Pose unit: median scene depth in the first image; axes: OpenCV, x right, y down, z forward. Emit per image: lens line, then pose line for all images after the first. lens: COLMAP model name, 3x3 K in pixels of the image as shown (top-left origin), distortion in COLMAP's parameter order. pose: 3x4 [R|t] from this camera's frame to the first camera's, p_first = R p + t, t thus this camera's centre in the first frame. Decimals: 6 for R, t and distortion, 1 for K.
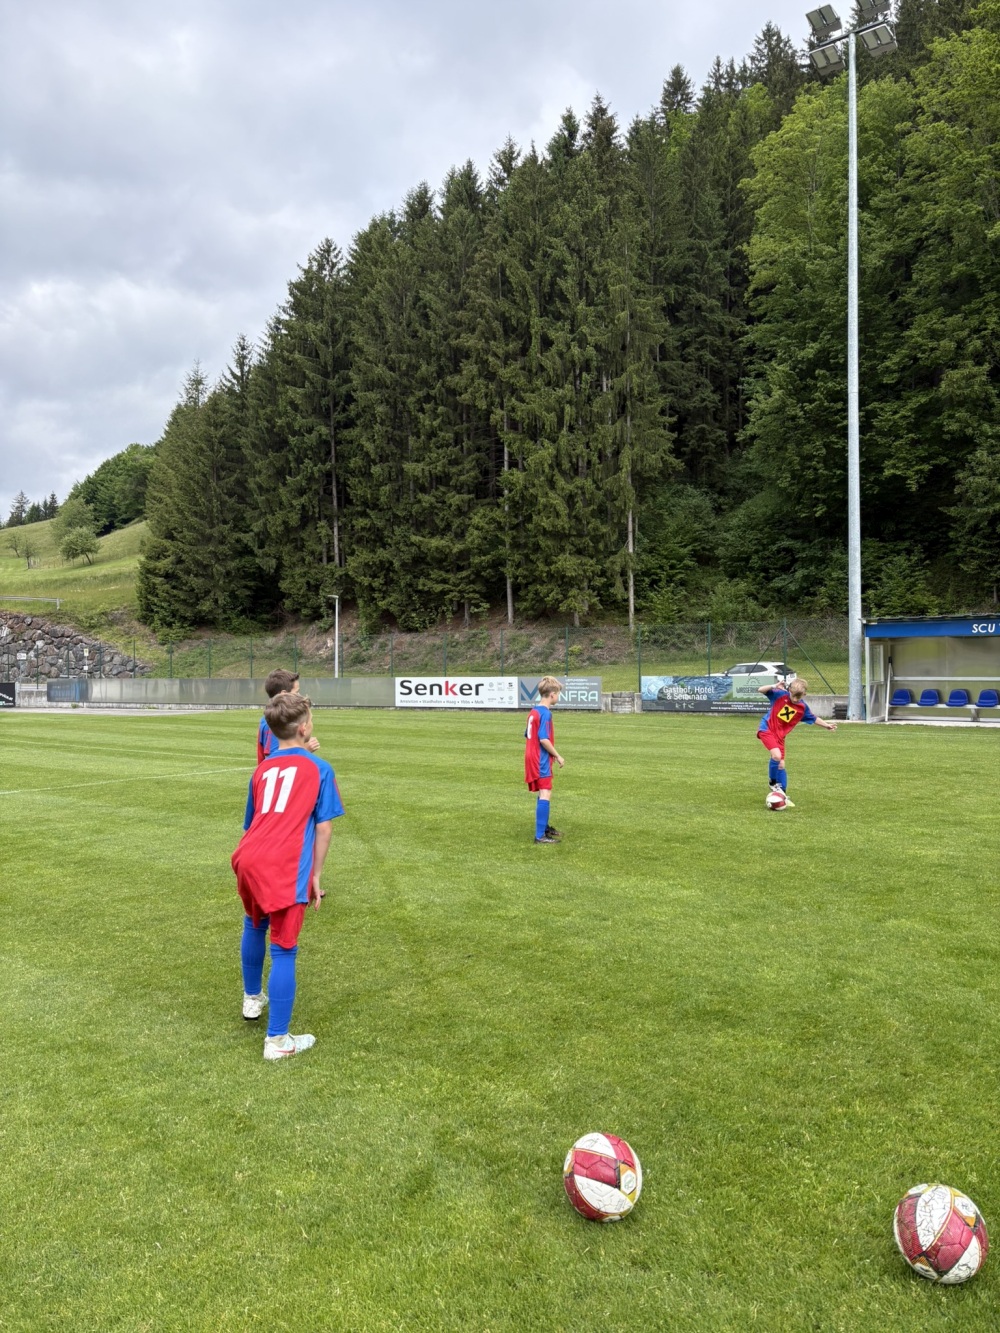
lens RADIAL K [[1006.4, 0, 506.3], [0, 1006.4, 673.3], [0, 0, 1]] dist [0.032738, -0.005460]
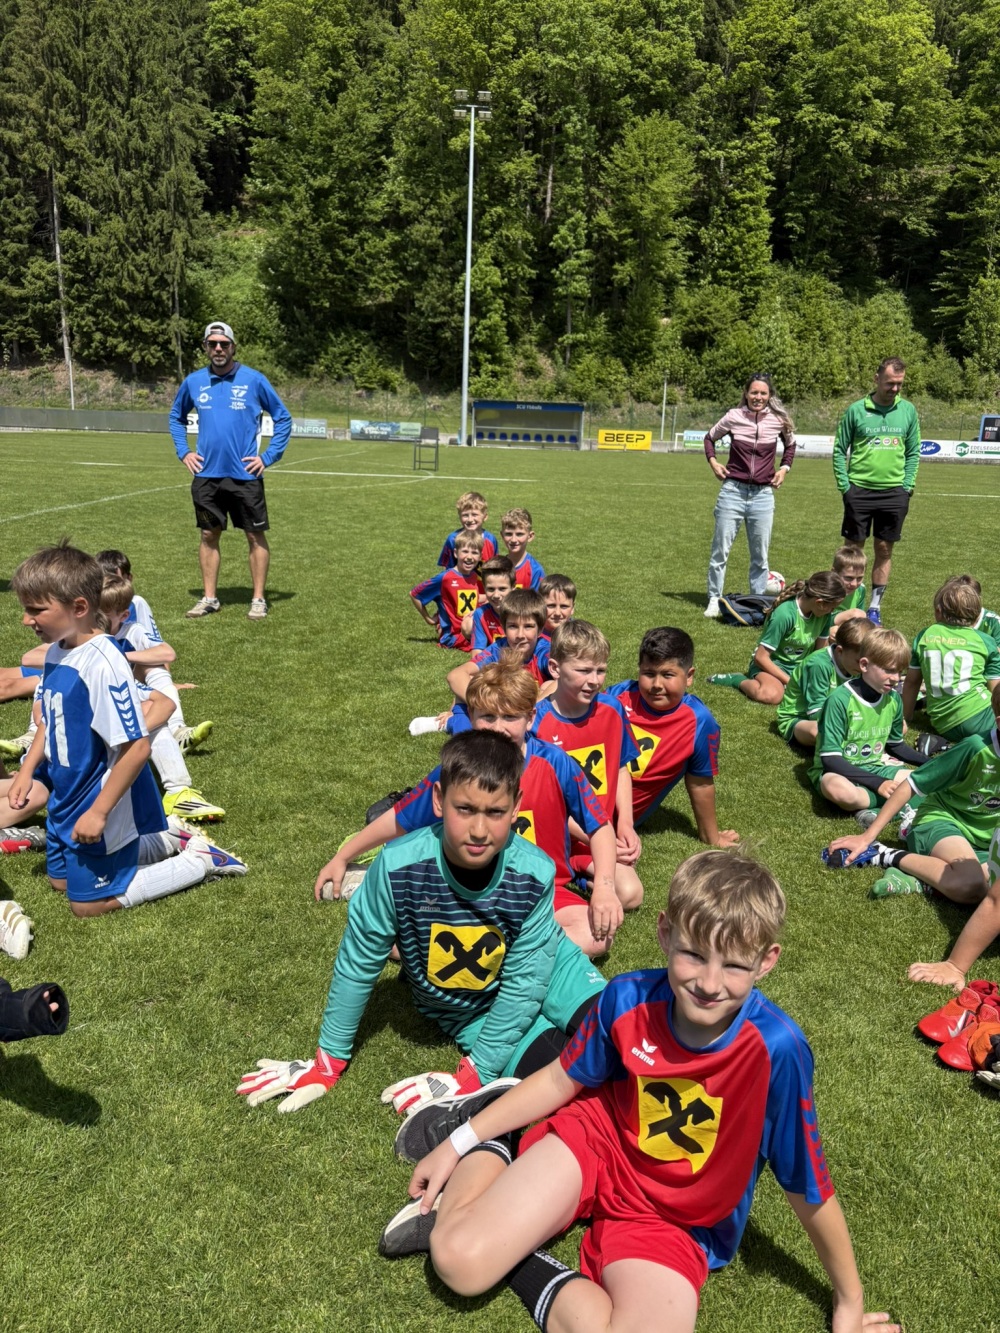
lens RADIAL K [[1006.4, 0, 490.2], [0, 1006.4, 680.5], [0, 0, 1]] dist [0.032738, -0.005460]
pose [[0.773679, -0.123535, 0.621418, -0.445707], [-0.038275, 0.969903, 0.240465, 0.005451], [-0.632421, -0.209827, 0.745665, -0.333238]]
